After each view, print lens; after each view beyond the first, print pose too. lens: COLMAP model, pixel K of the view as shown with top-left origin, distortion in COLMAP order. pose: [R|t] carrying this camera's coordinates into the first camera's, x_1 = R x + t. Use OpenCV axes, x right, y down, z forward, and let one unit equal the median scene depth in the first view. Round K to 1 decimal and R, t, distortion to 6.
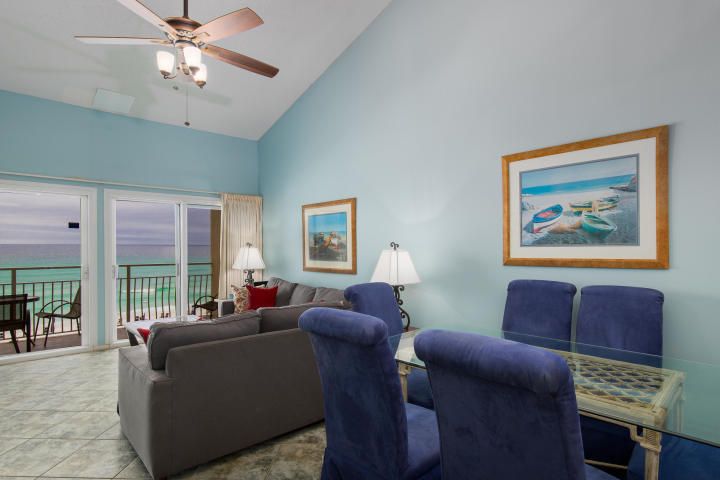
lens RADIAL K [[397.2, 0, 361.3], [0, 397.2, 243.3], [0, 0, 1]] dist [0.006817, 0.000434]
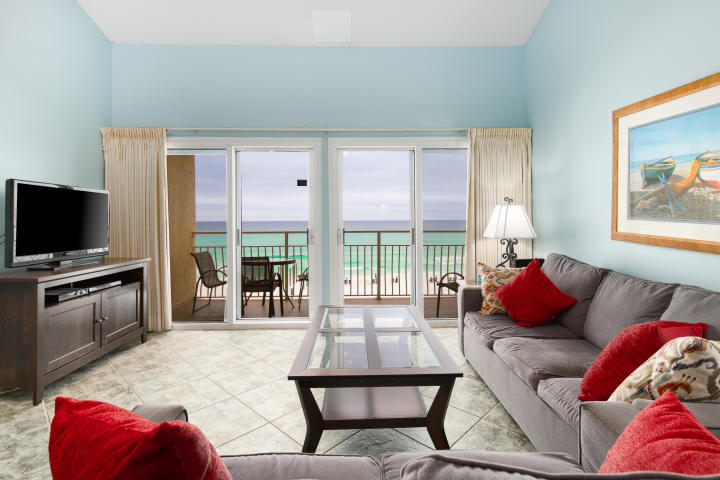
lens RADIAL K [[348.6, 0, 358.4], [0, 348.6, 218.6], [0, 0, 1]] dist [-0.033849, 0.000157]
pose [[0.751116, -0.010576, -0.660085, -0.106814], [0.011634, 0.999928, -0.002783, 0.035877], [0.660067, -0.005589, 0.751186, 0.463535]]
